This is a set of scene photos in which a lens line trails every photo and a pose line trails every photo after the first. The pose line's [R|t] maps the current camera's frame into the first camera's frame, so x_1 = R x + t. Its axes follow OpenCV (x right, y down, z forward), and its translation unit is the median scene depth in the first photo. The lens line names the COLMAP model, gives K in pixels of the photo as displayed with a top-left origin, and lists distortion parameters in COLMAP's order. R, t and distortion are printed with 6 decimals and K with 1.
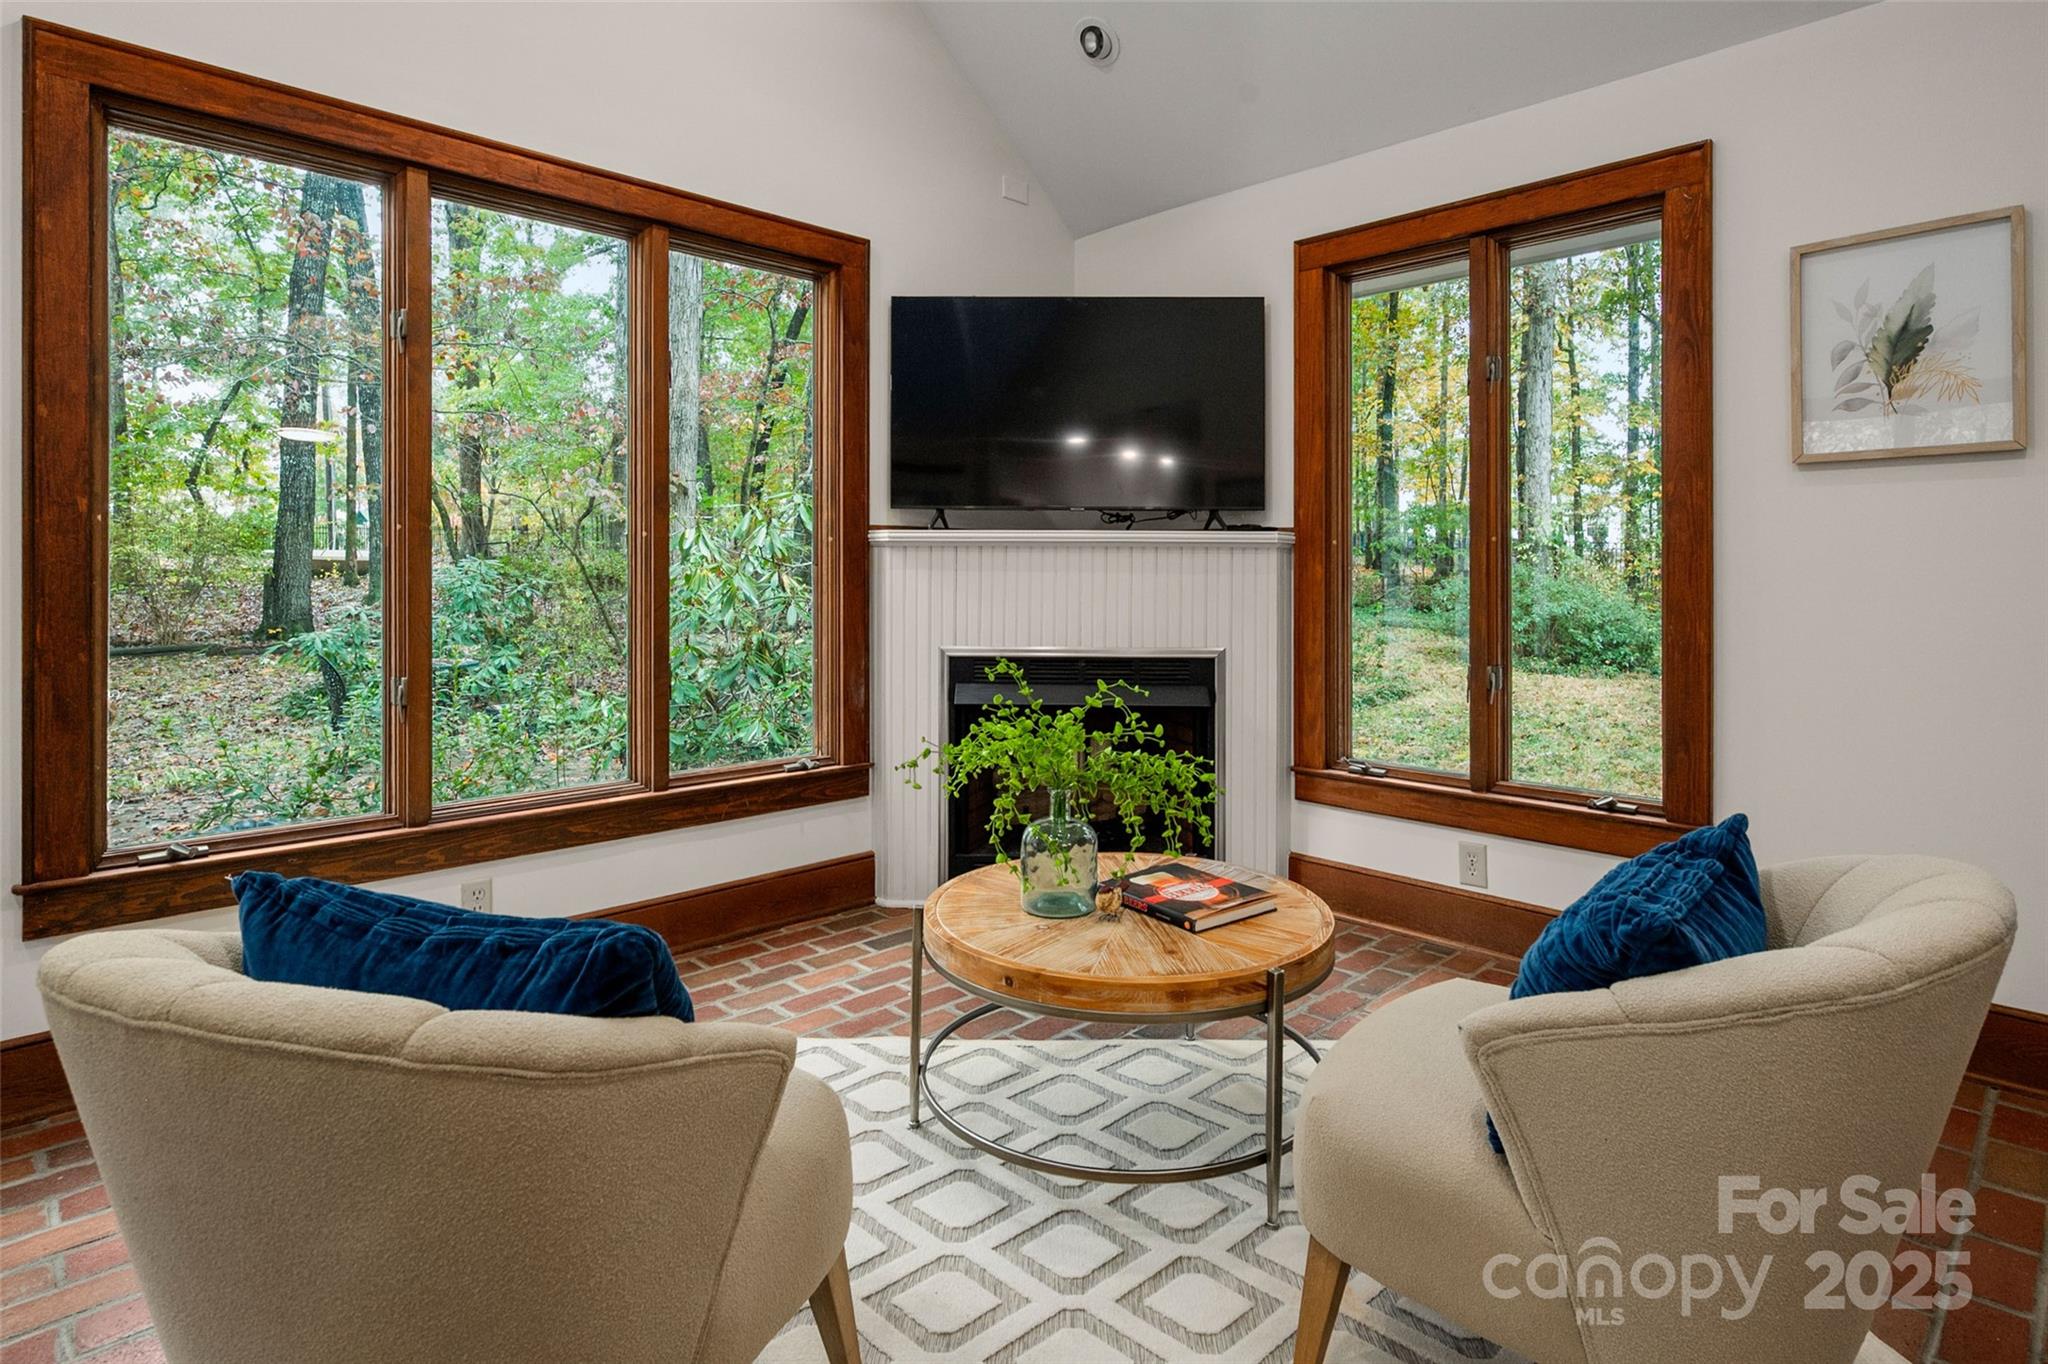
lens RADIAL K [[1087.1, 0, 1017.7], [0, 1087.1, 567.8], [0, 0, 1]] dist [-0.000855, -0.000094]
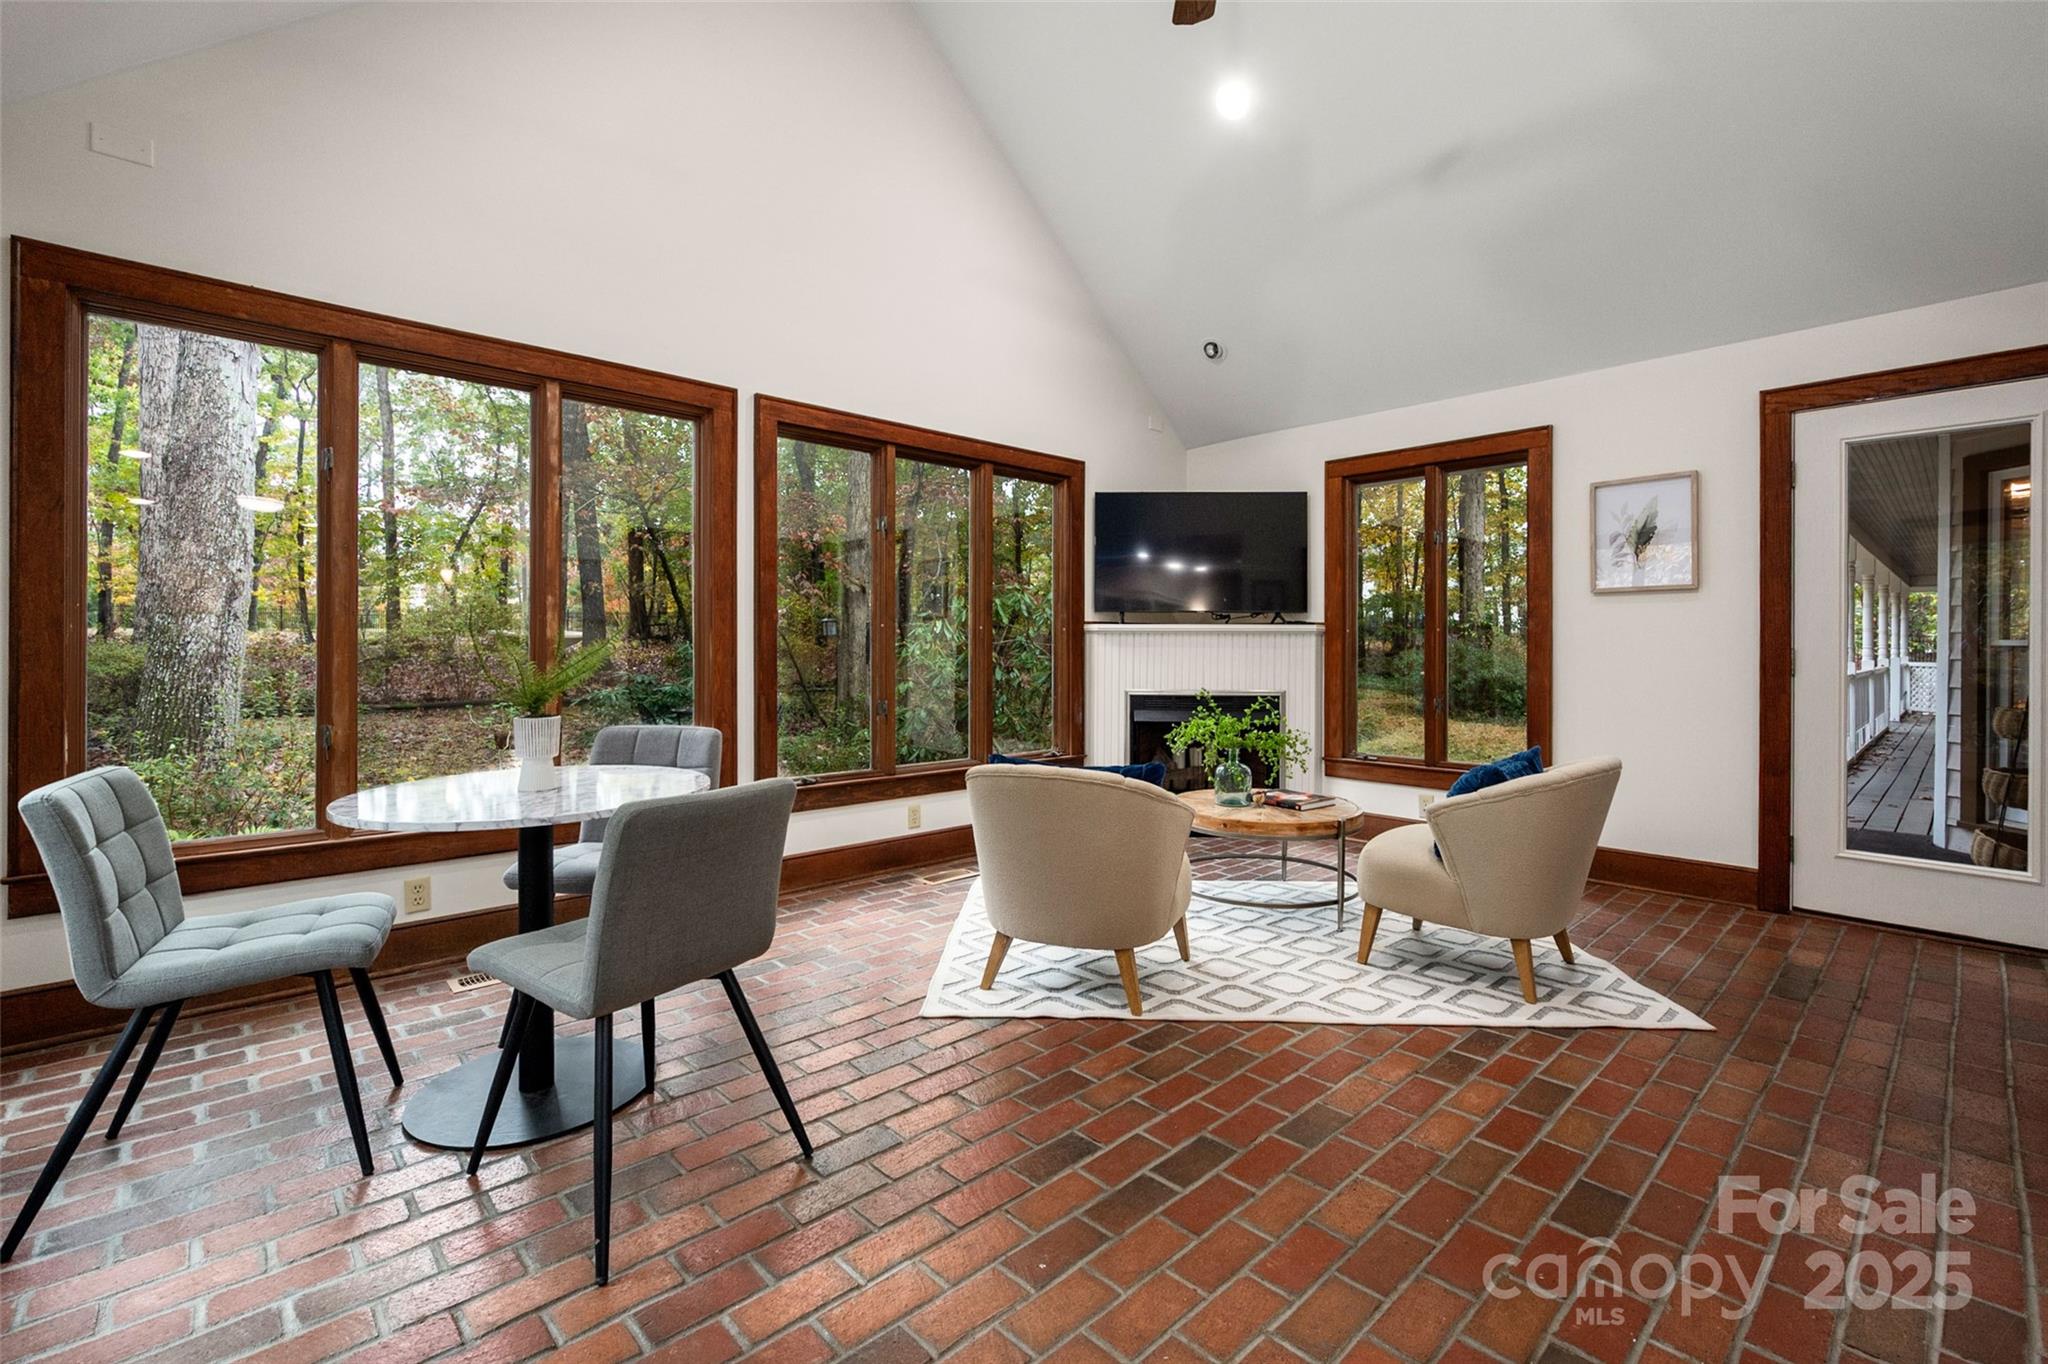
lens RADIAL K [[878.8, 0, 1029.8], [0, 878.8, 648.2], [0, 0, 1]] dist [0.000336, -0.000029]
pose [[0.999718, -0.000467, -0.023751, -0.193949], [0.000599, 0.999984, 0.005562, -0.003376], [0.023748, -0.005575, 0.999702, -0.448891]]
